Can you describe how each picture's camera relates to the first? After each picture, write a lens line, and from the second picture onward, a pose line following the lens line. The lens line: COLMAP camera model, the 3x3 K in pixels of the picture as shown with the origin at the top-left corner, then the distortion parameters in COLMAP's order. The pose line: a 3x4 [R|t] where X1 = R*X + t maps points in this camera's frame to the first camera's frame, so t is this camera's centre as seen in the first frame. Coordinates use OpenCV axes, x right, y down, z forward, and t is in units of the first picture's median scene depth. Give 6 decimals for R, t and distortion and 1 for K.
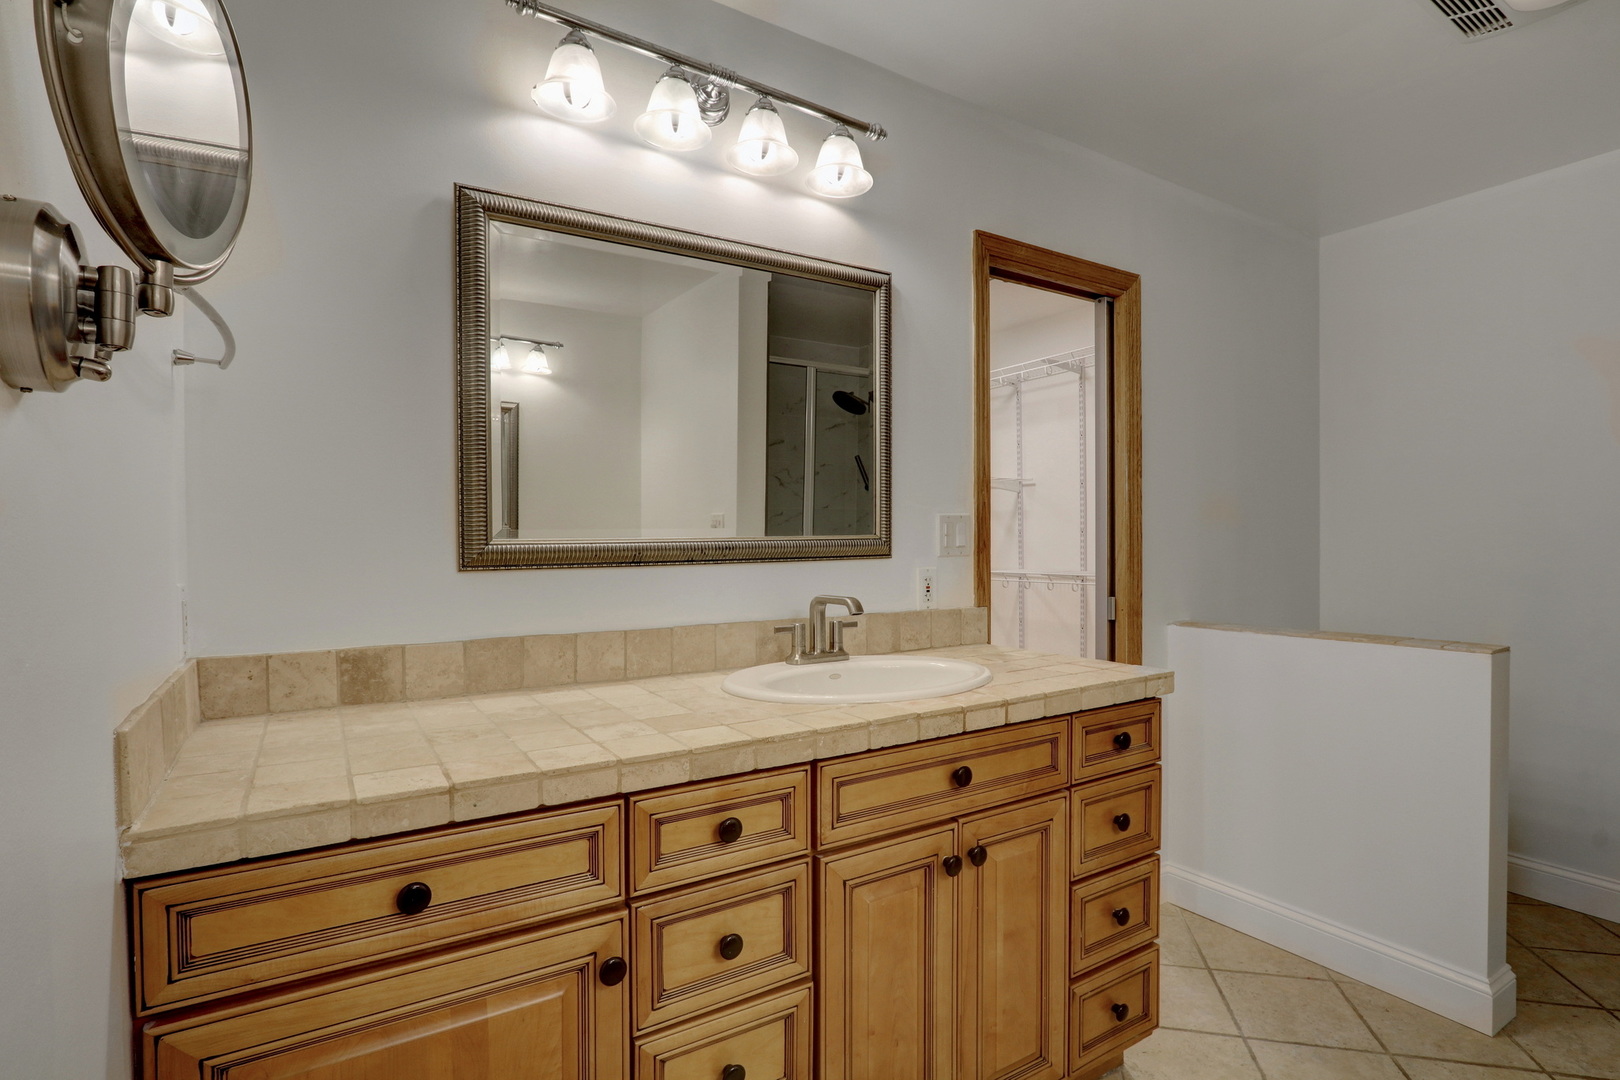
lens RADIAL K [[788.7, 0, 811.4], [0, 788.7, 547.1], [0, 0, 1]] dist [-0.001167, 0.000136]
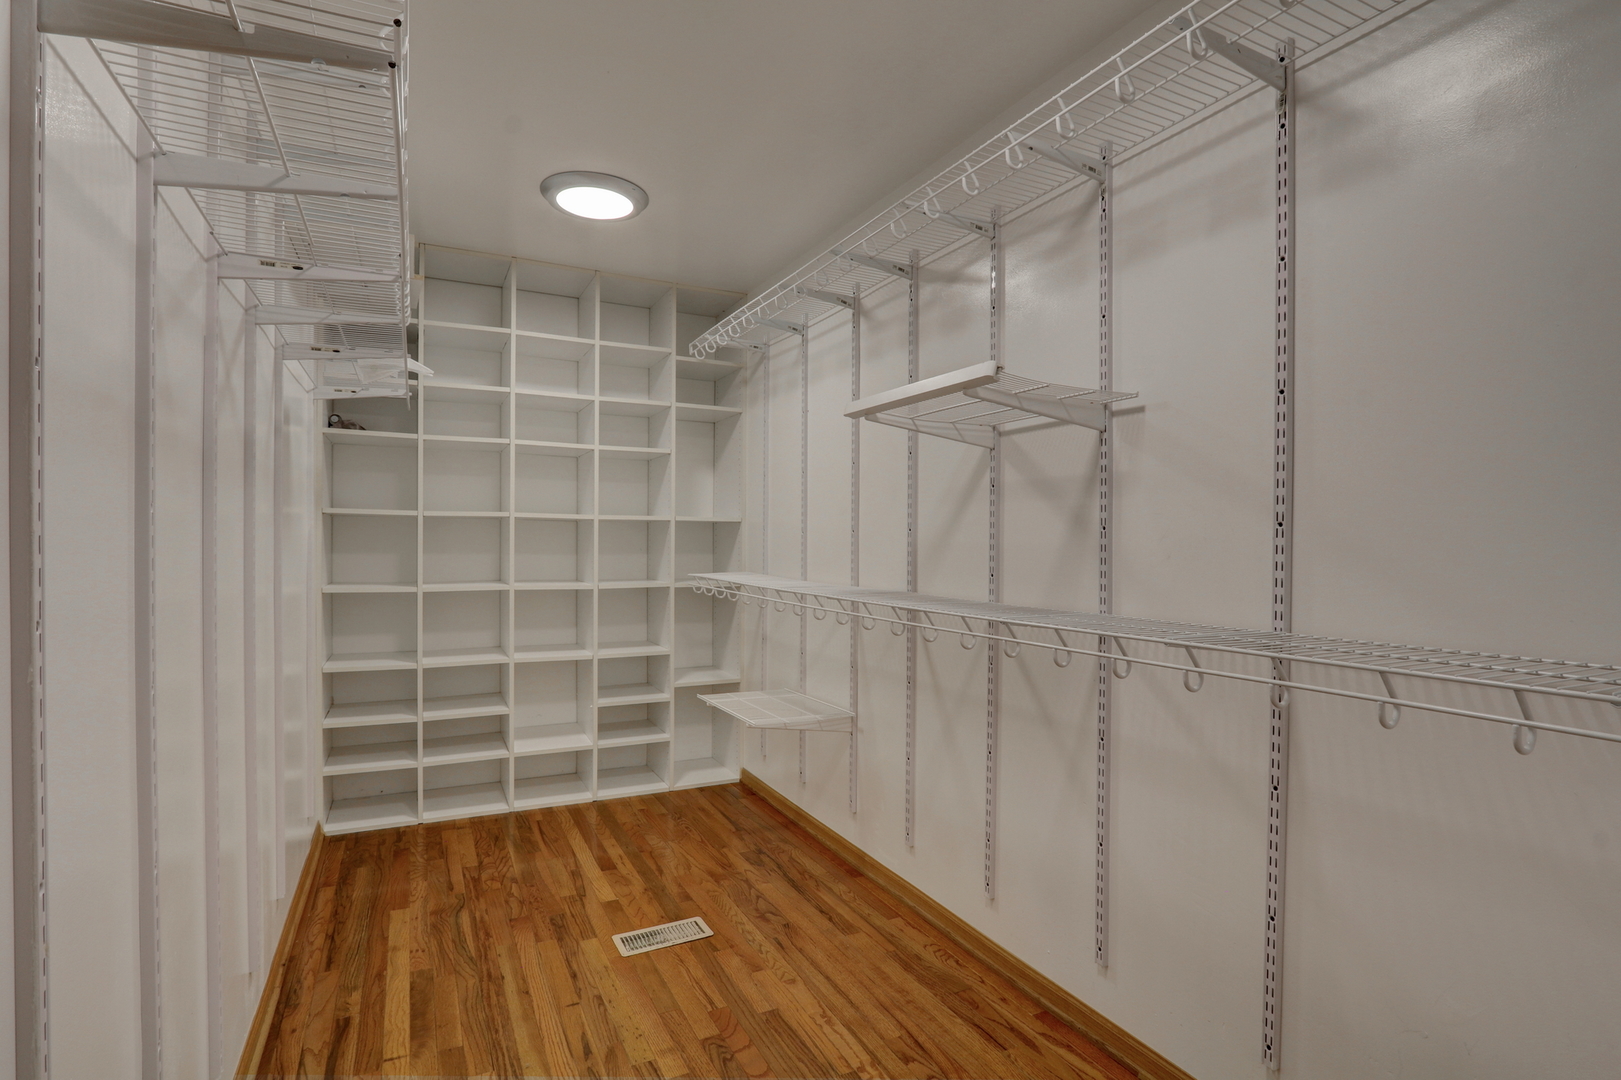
lens RADIAL K [[789.2, 0, 808.4], [0, 789.2, 545.8], [0, 0, 1]] dist [-0.001167, 0.000136]
pose [[0.994921, 0.018652, -0.098918, 0.083876], [-0.019464, 0.999784, -0.007249, -0.000061], [0.098762, 0.009138, 0.995069, 0.316781]]
